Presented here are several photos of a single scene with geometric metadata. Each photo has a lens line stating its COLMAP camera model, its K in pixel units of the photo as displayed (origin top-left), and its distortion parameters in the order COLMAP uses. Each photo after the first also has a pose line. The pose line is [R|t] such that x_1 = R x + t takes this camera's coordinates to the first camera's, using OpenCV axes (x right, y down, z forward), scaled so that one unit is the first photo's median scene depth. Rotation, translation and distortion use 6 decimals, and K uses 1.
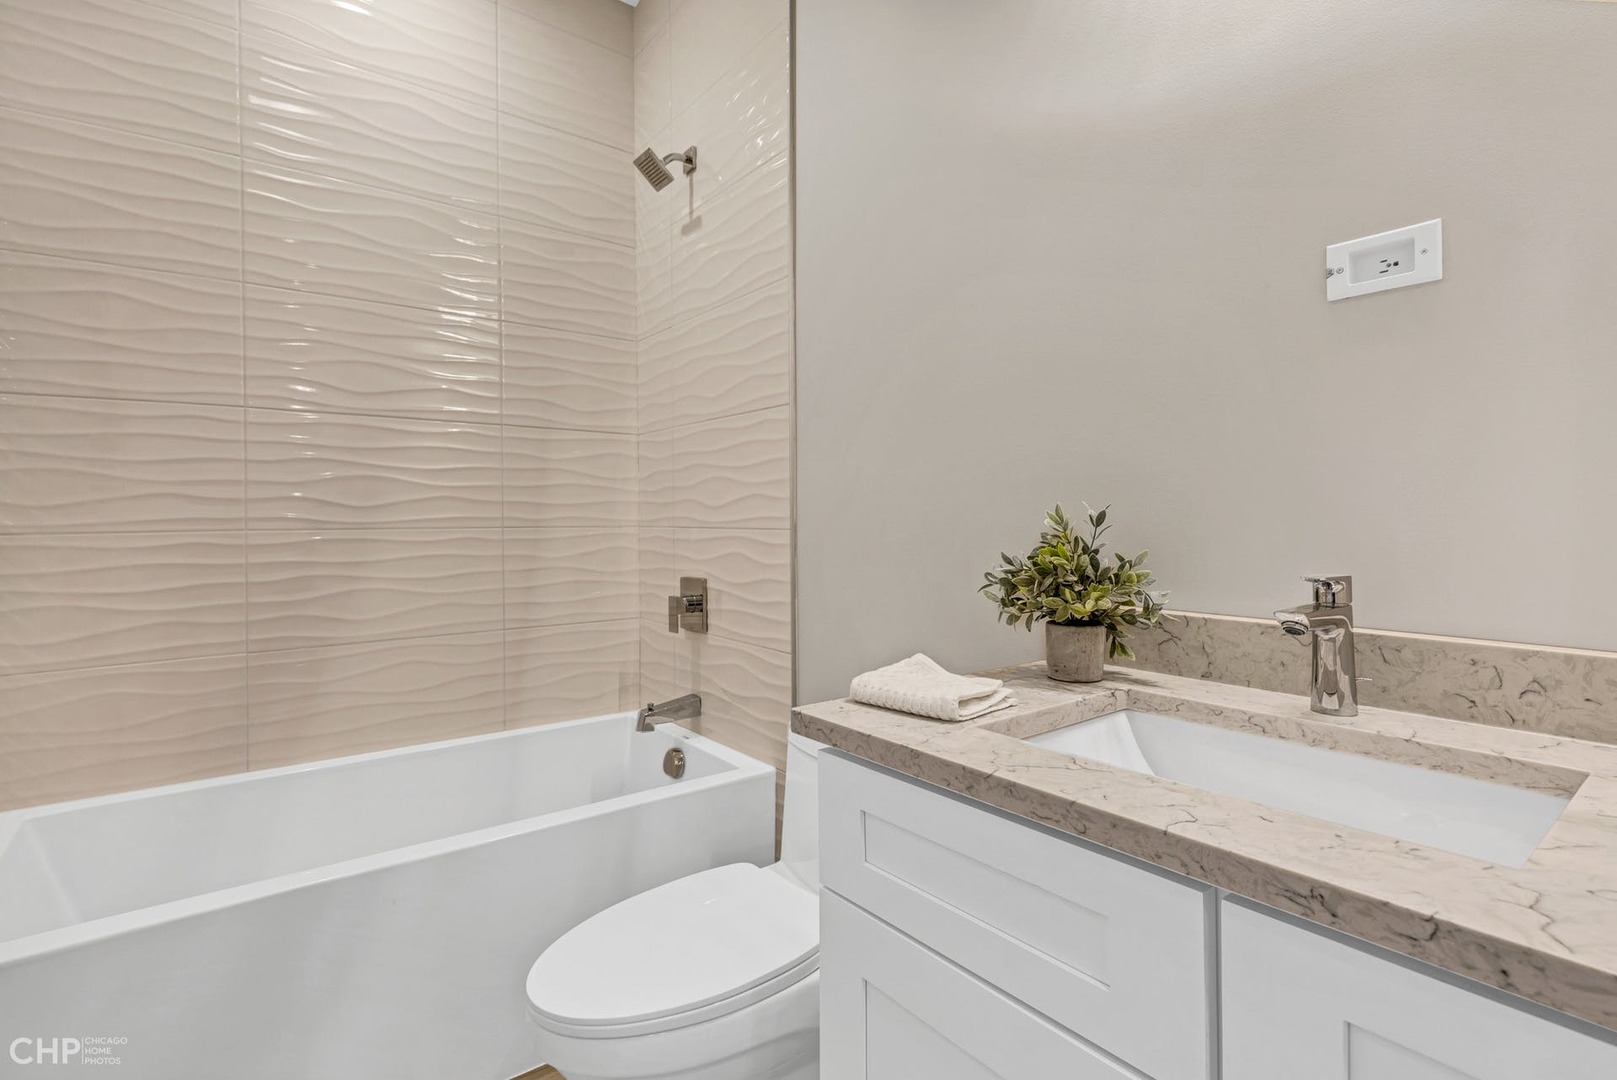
lens RADIAL K [[751.0, 0, 805.5], [0, 751.0, 541.5], [0, 0, 1]] dist [0.007855, 0.000868]
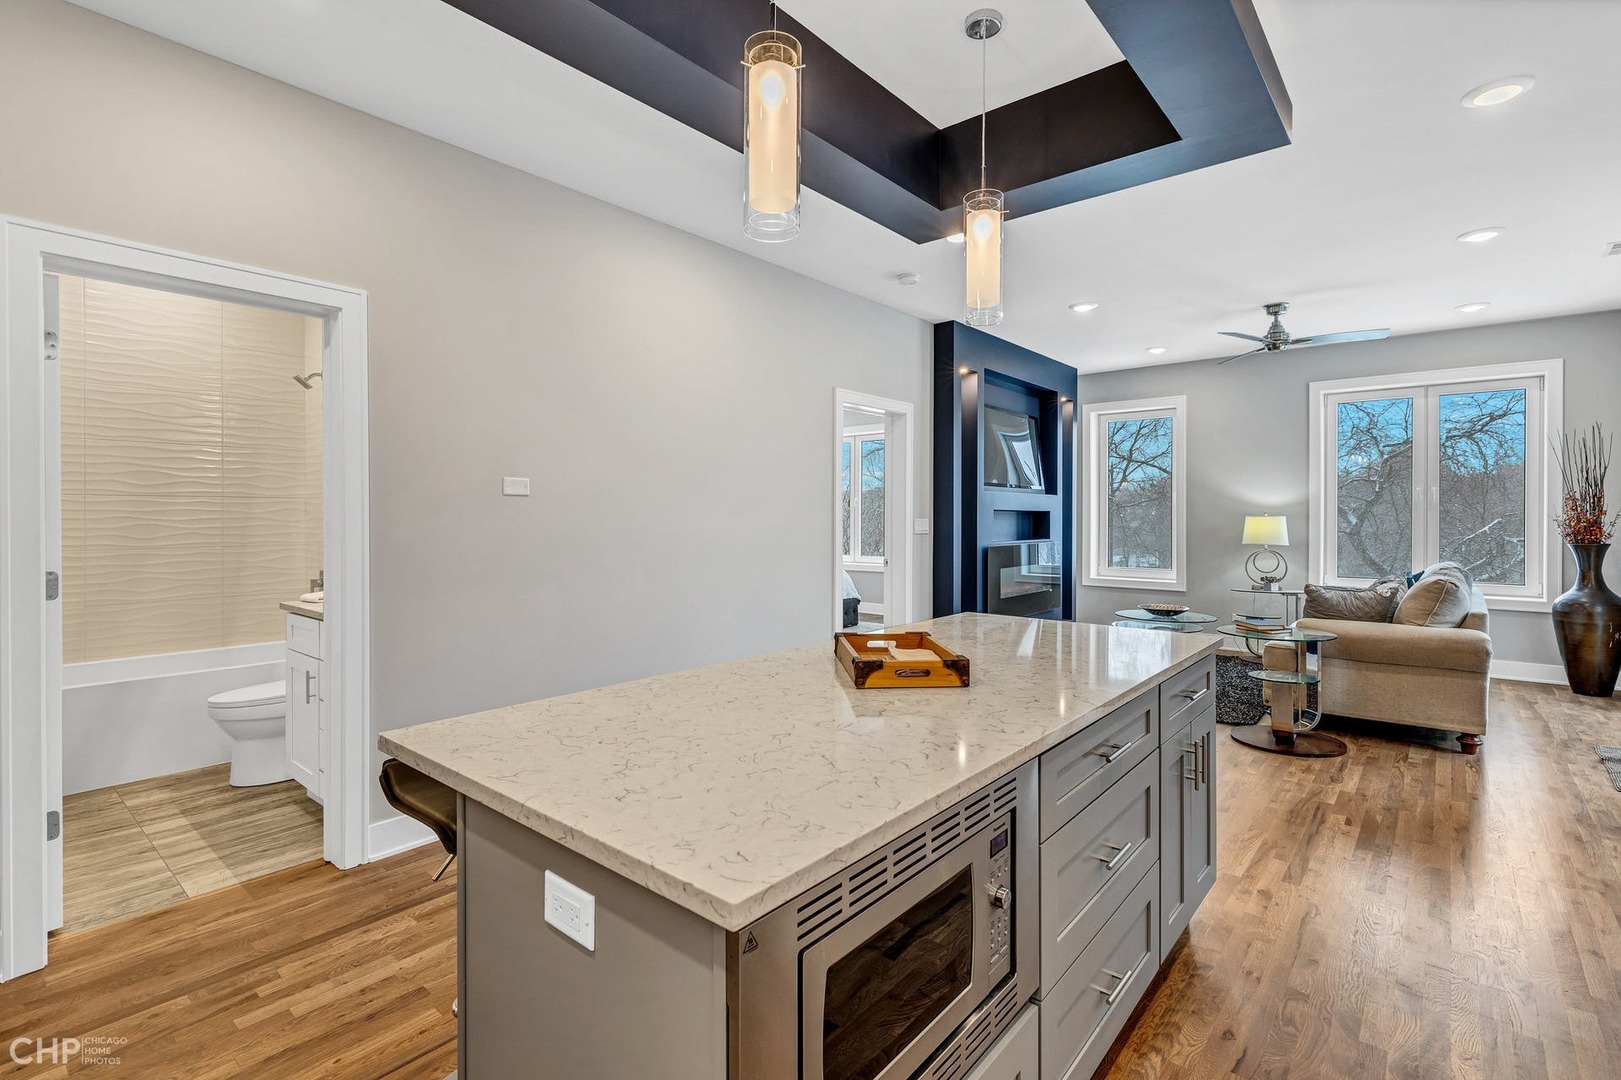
lens RADIAL K [[752.8, 0, 801.1], [0, 752.8, 532.9], [0, 0, 1]] dist [0.007855, 0.000868]
pose [[0.992822, -0.012078, 0.118992, 0.838440], [0.014880, 0.999632, -0.022683, 0.013137], [-0.118675, 0.024291, 0.992636, -1.132850]]
